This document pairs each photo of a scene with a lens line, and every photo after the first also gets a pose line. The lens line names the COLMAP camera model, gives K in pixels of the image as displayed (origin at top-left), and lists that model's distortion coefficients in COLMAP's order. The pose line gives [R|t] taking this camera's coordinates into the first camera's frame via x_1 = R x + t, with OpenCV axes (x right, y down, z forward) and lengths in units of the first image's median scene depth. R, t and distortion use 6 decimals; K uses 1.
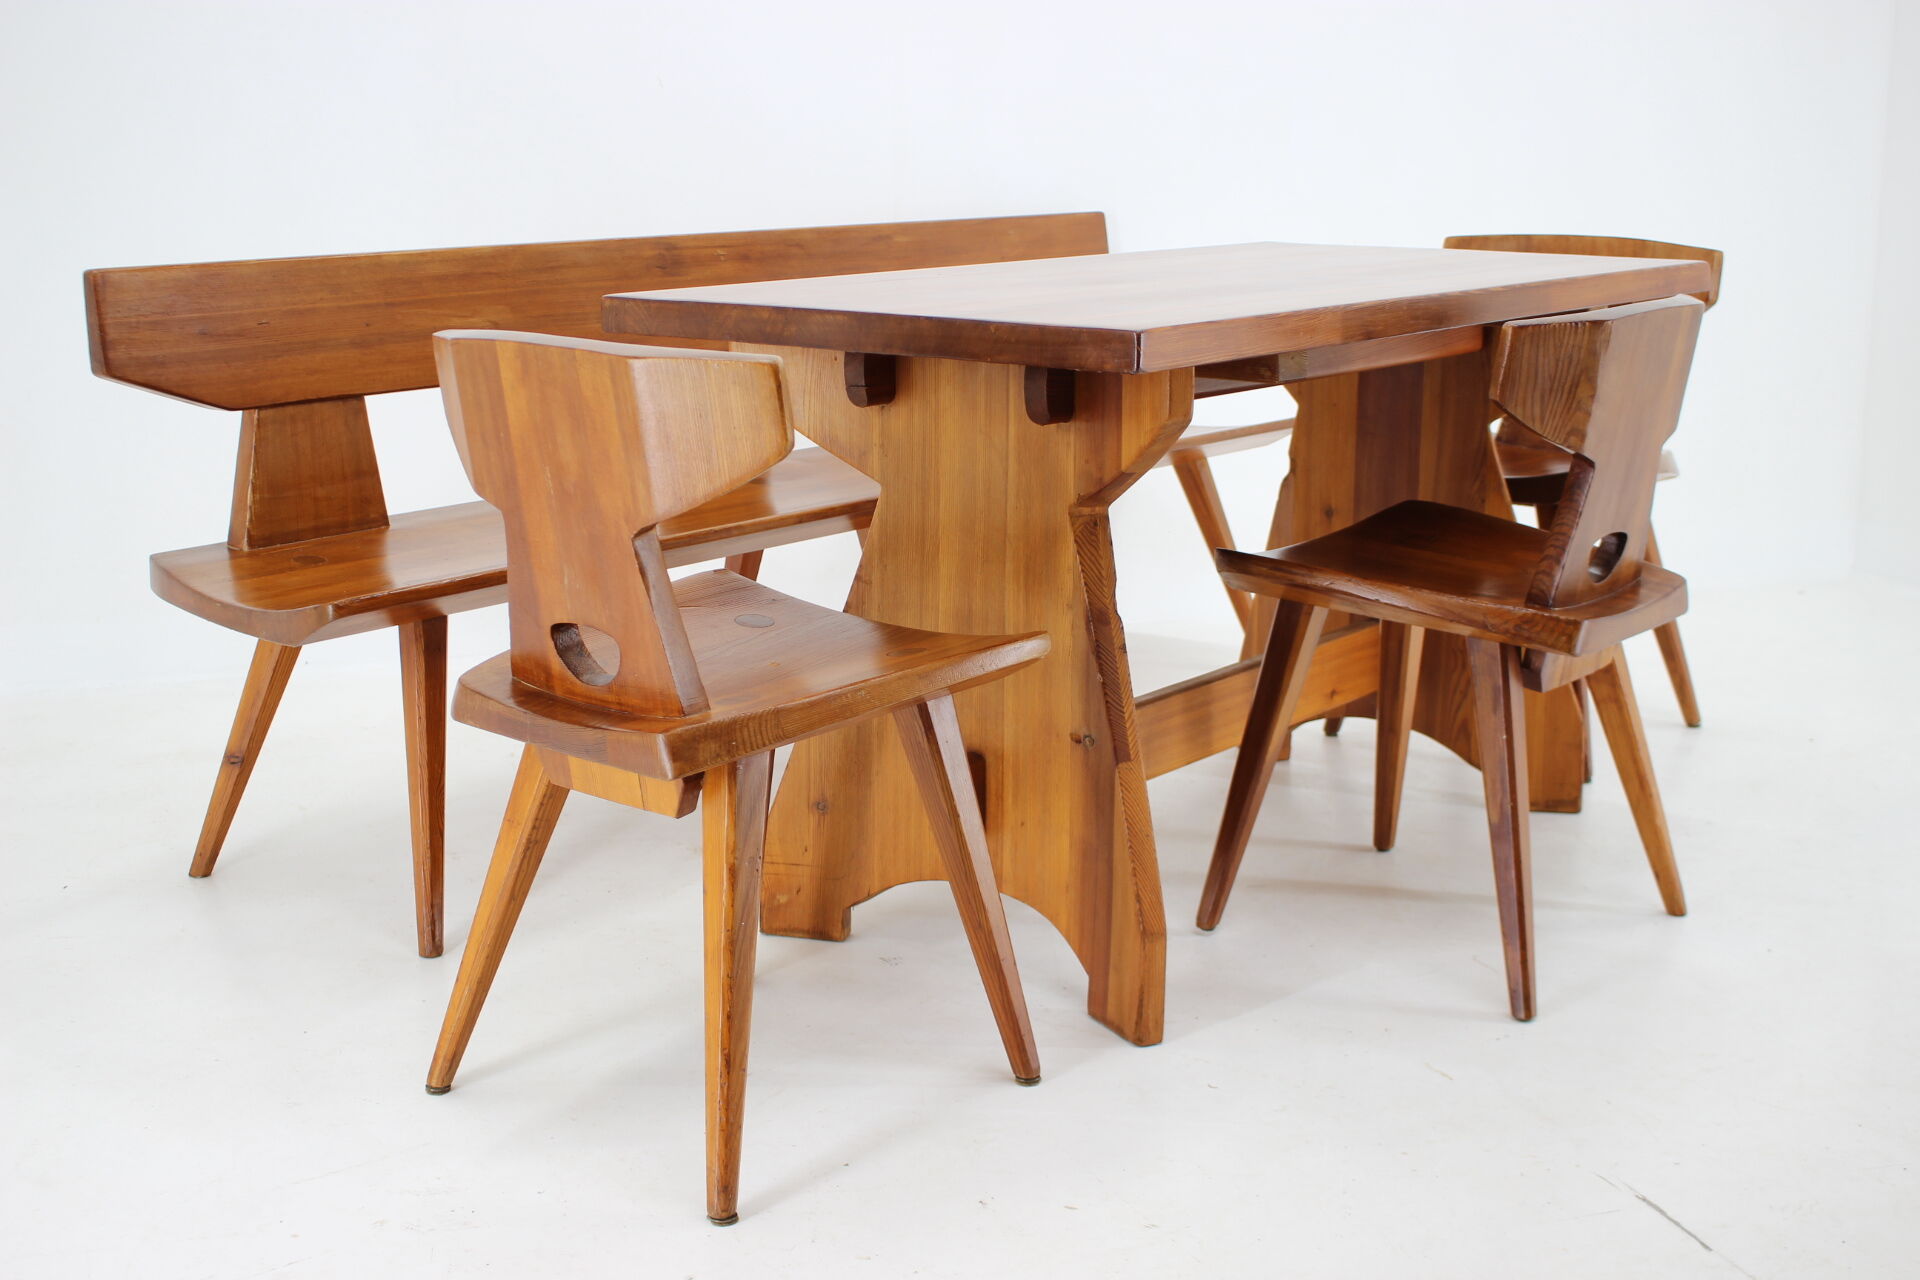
lens RADIAL K [[2303.3, 0, 960.0], [0, 2303.3, 640.0], [0, 0, 1]] dist [-0.184247, 0.414069]
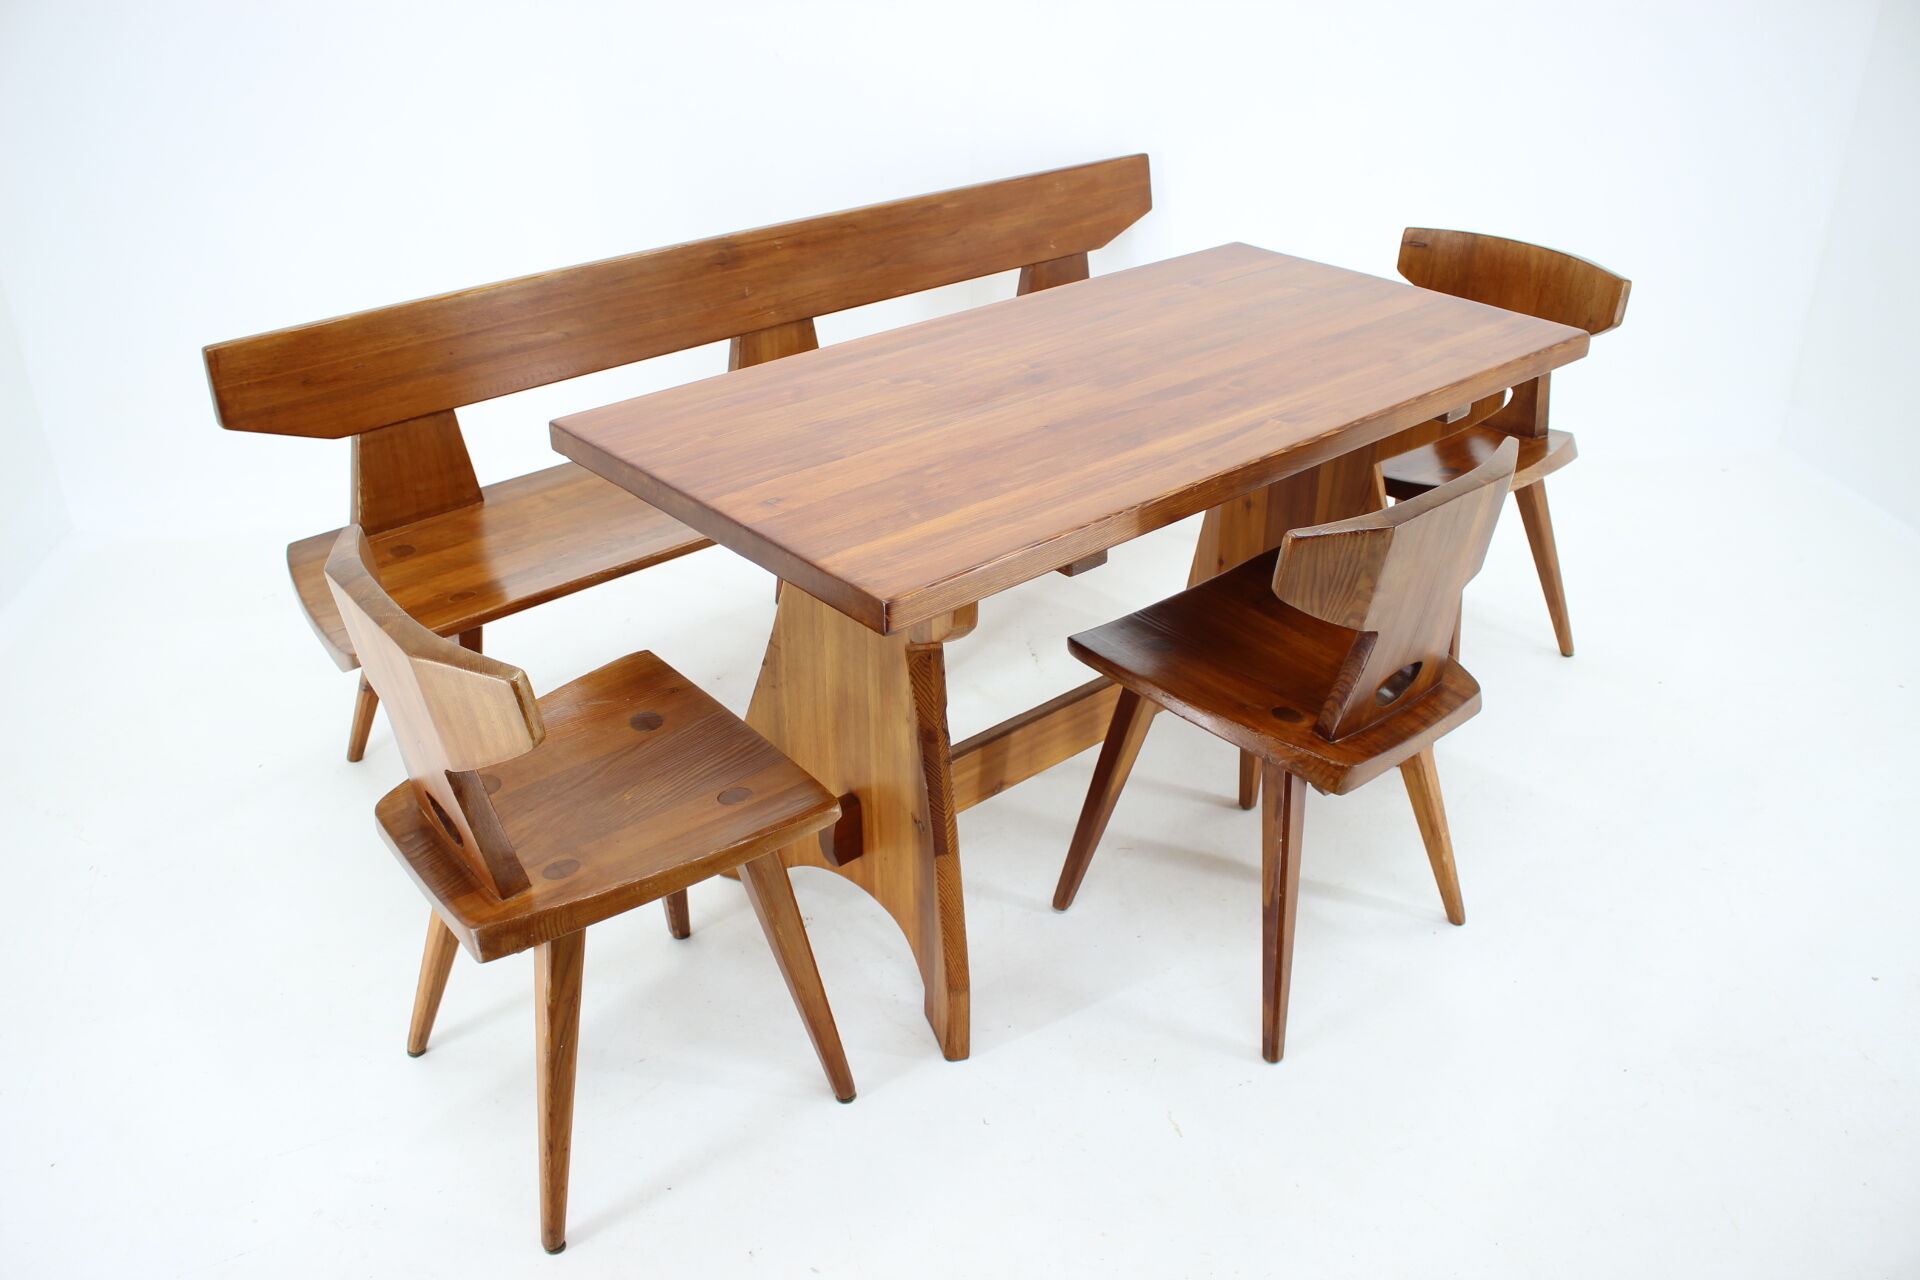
lens RADIAL K [[1590.9, 0, 960.0], [0, 1590.9, 640.0], [0, 0, 1]] dist [-0.187012, 0.166274]
pose [[0.984495, 0.077956, -0.157140, 0.170316], [-0.033285, 0.962568, 0.268989, -0.235467], [0.172227, -0.259588, 0.950238, 0.197352]]
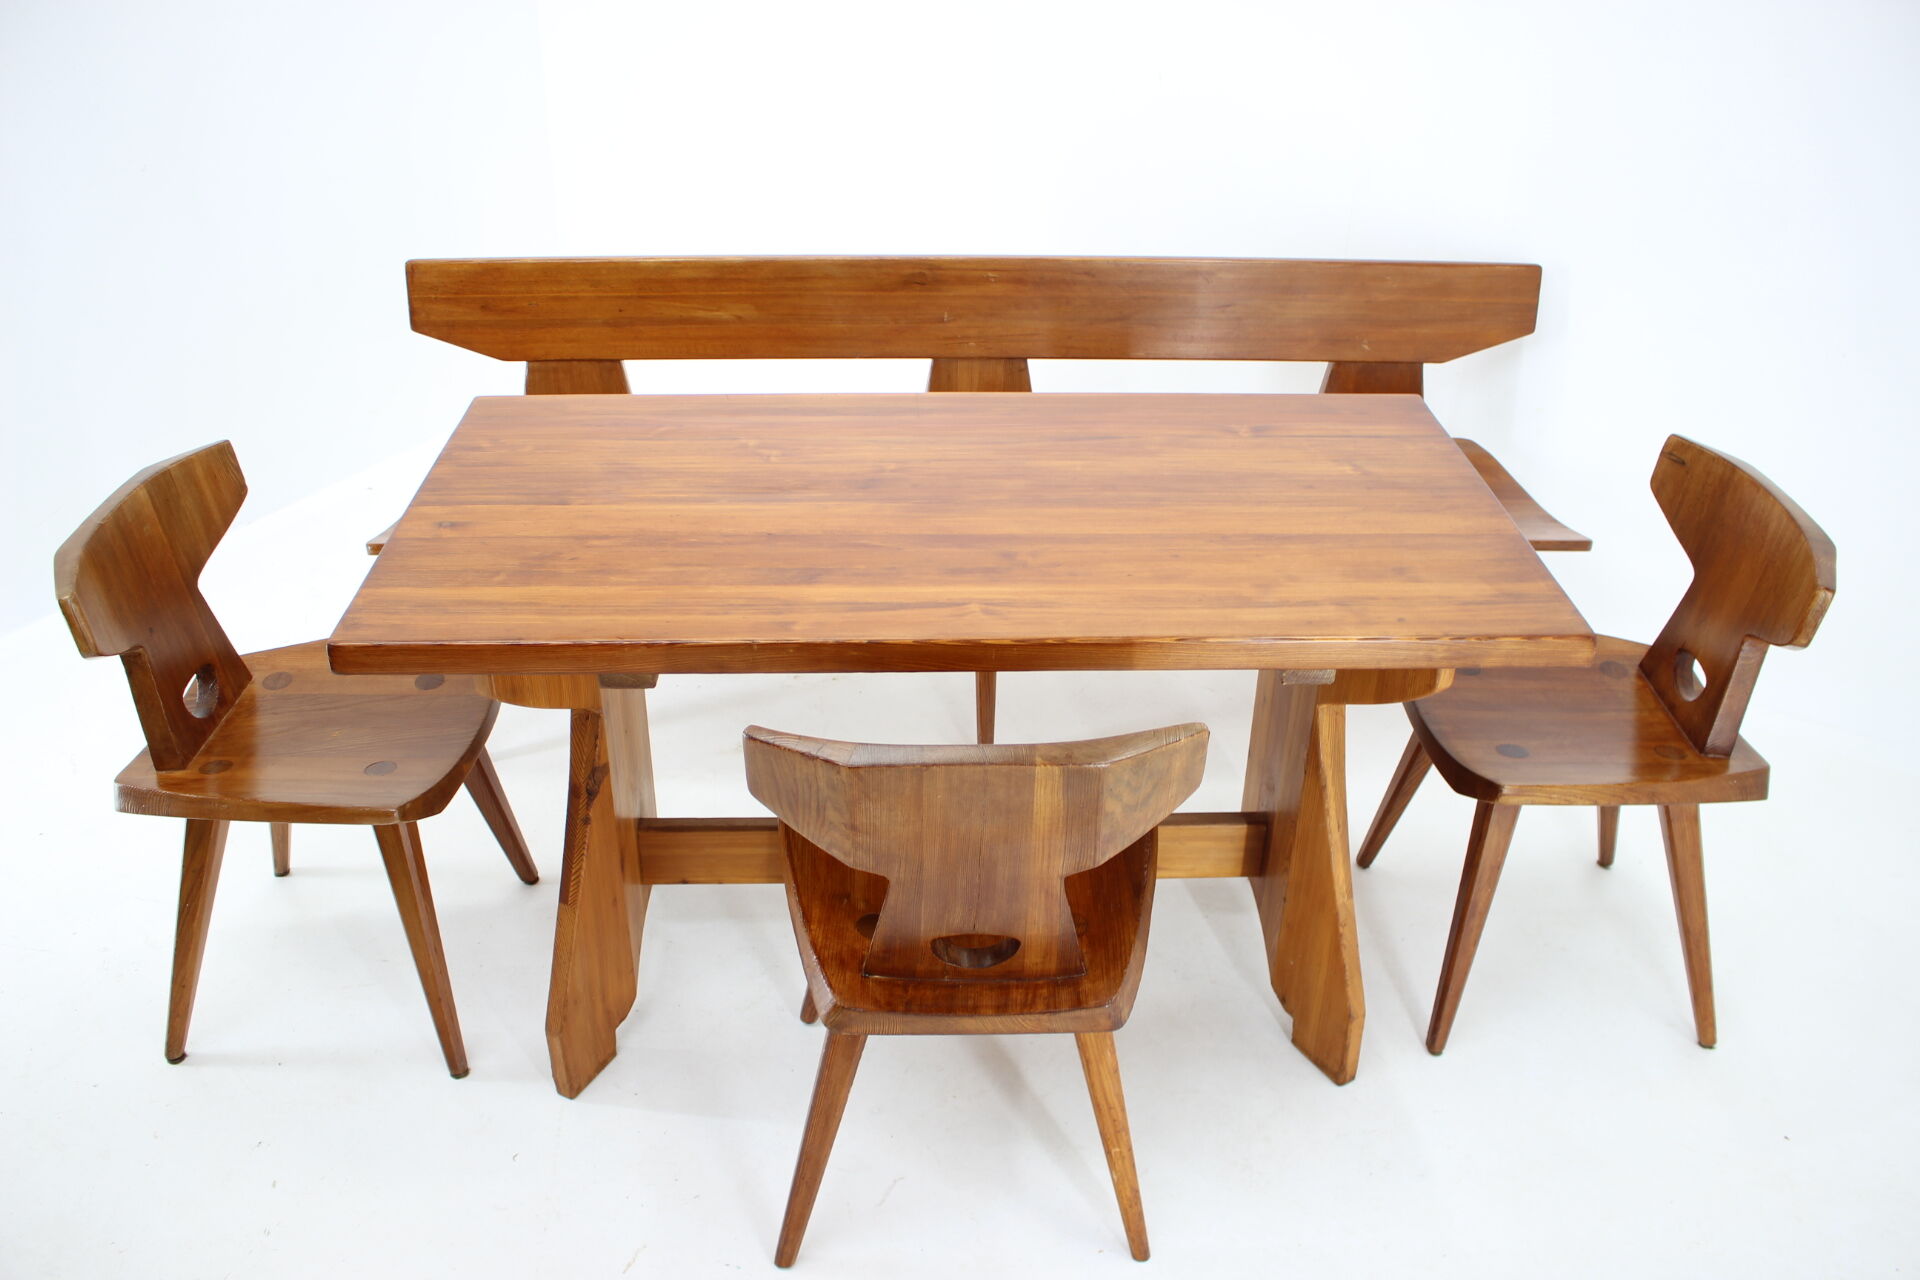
lens RADIAL K [[1590.9, 0, 960.0], [0, 1590.9, 640.0], [0, 0, 1]] dist [-0.187012, 0.166274]
pose [[0.656281, 0.390853, -0.645391, 0.587375], [-0.182249, 0.912159, 0.367085, -0.355978], [0.732175, -0.123289, 0.669865, 0.509154]]
